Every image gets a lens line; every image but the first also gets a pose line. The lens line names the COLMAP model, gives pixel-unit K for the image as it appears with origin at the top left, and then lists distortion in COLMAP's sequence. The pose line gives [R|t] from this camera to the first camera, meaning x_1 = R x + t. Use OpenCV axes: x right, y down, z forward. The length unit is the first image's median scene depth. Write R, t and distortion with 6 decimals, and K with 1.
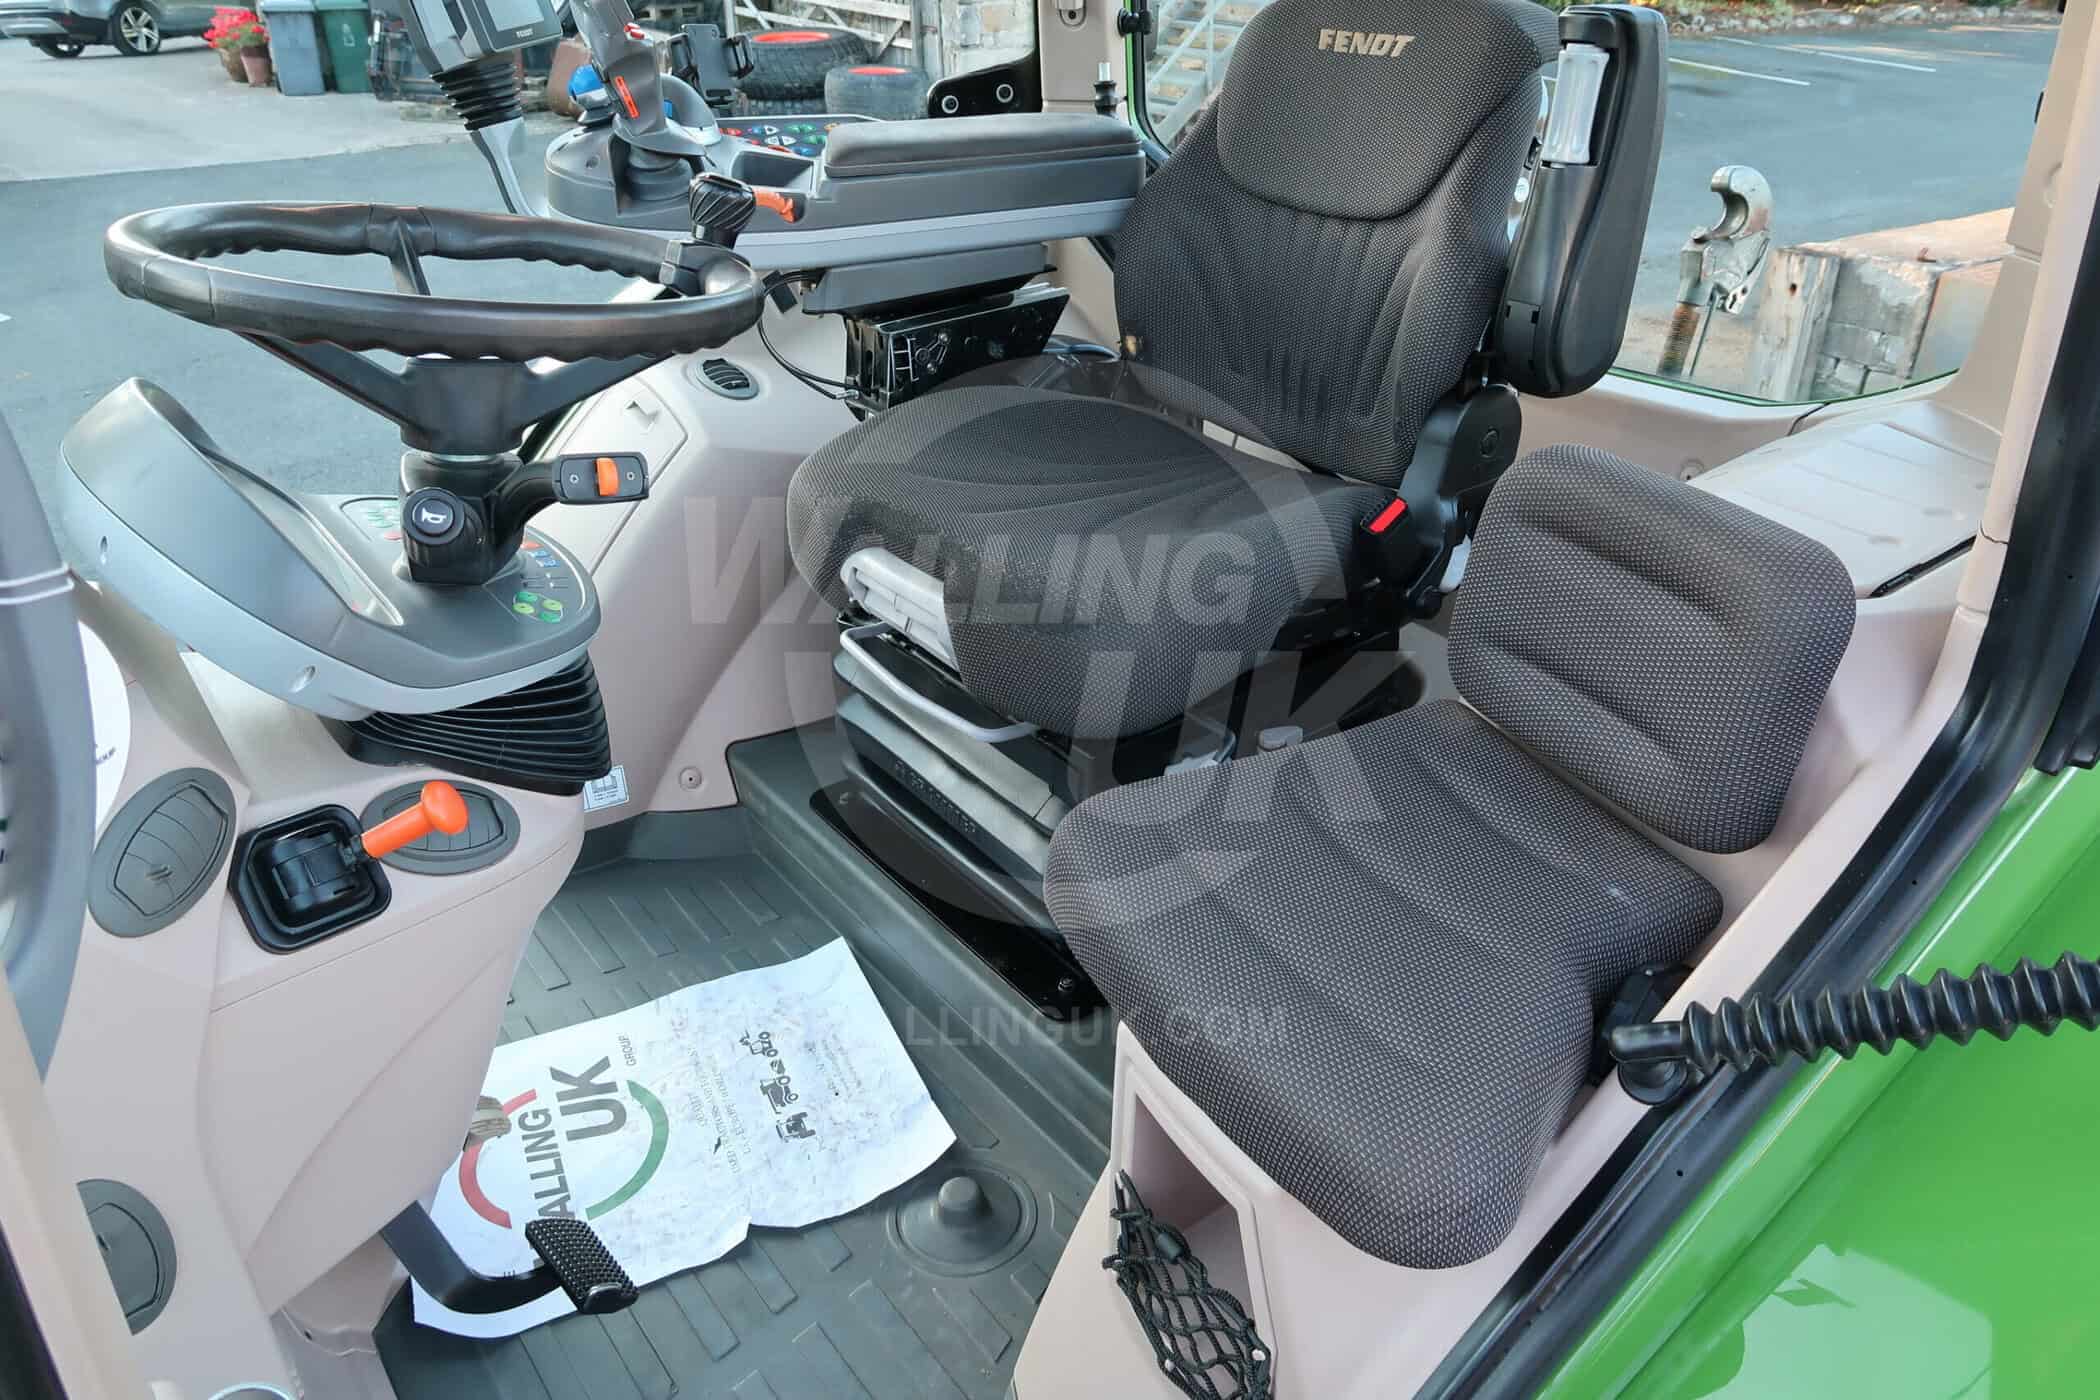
lens RADIAL K [[1443.8, 0, 1046.9], [0, 1443.8, 702.2], [0, 0, 1]] dist [-0.019930, 0.003320]
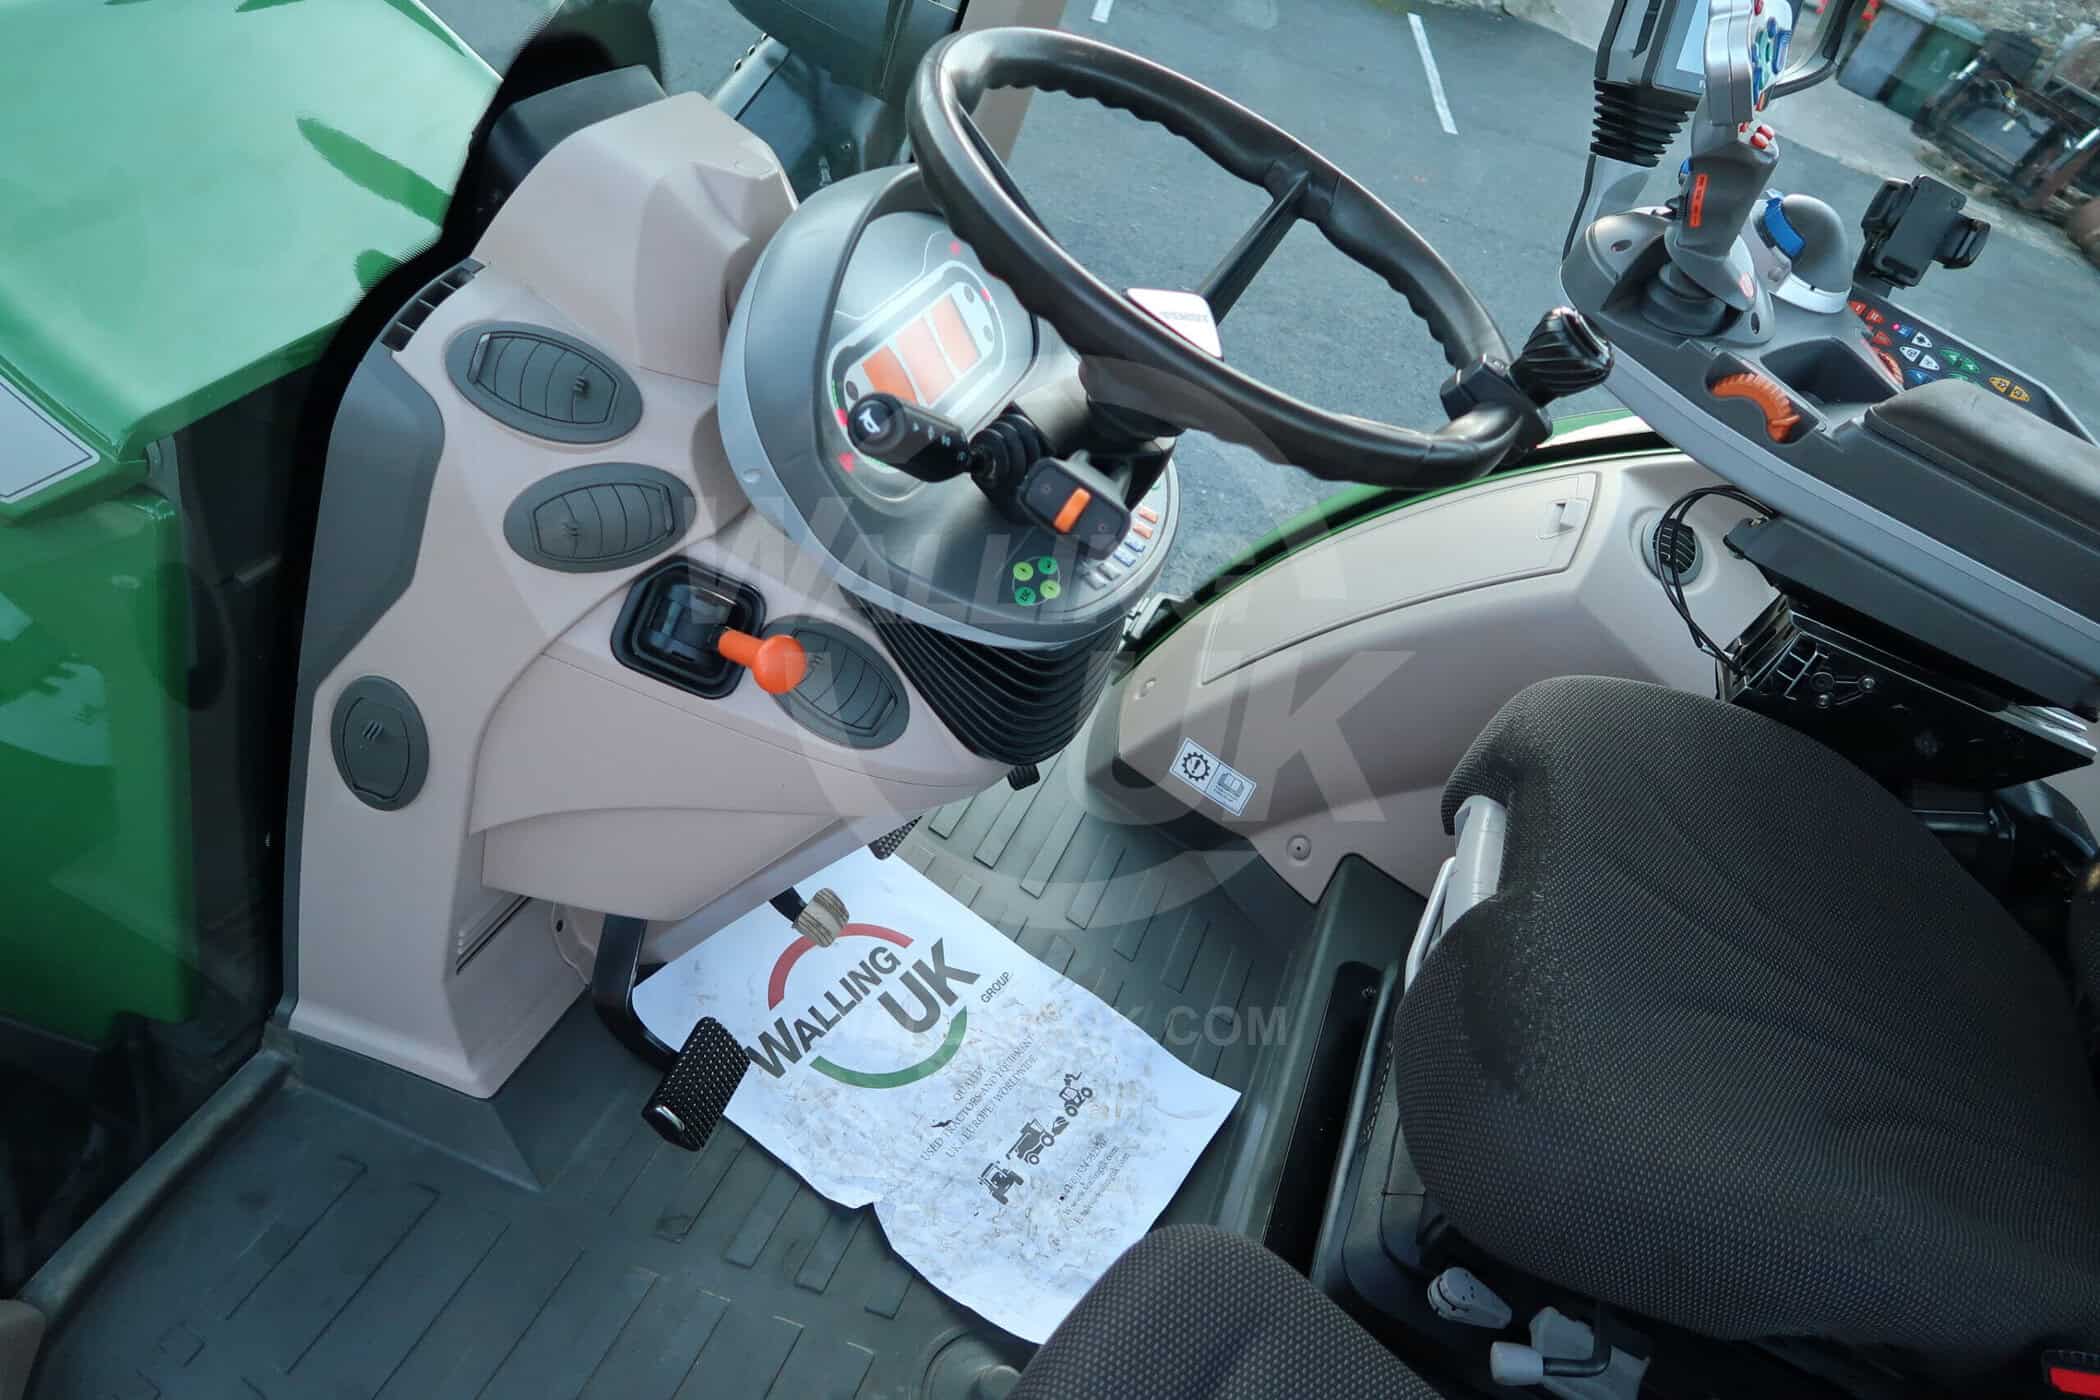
lens RADIAL K [[1443.8, 0, 1046.9], [0, 1443.8, 702.2], [0, 0, 1]] dist [-0.019930, 0.003320]
pose [[0.500383, 0.666315, -0.552849, 0.142812], [-0.658650, 0.707401, 0.256445, -0.174784], [0.561959, 0.235813, 0.792839, 0.210398]]
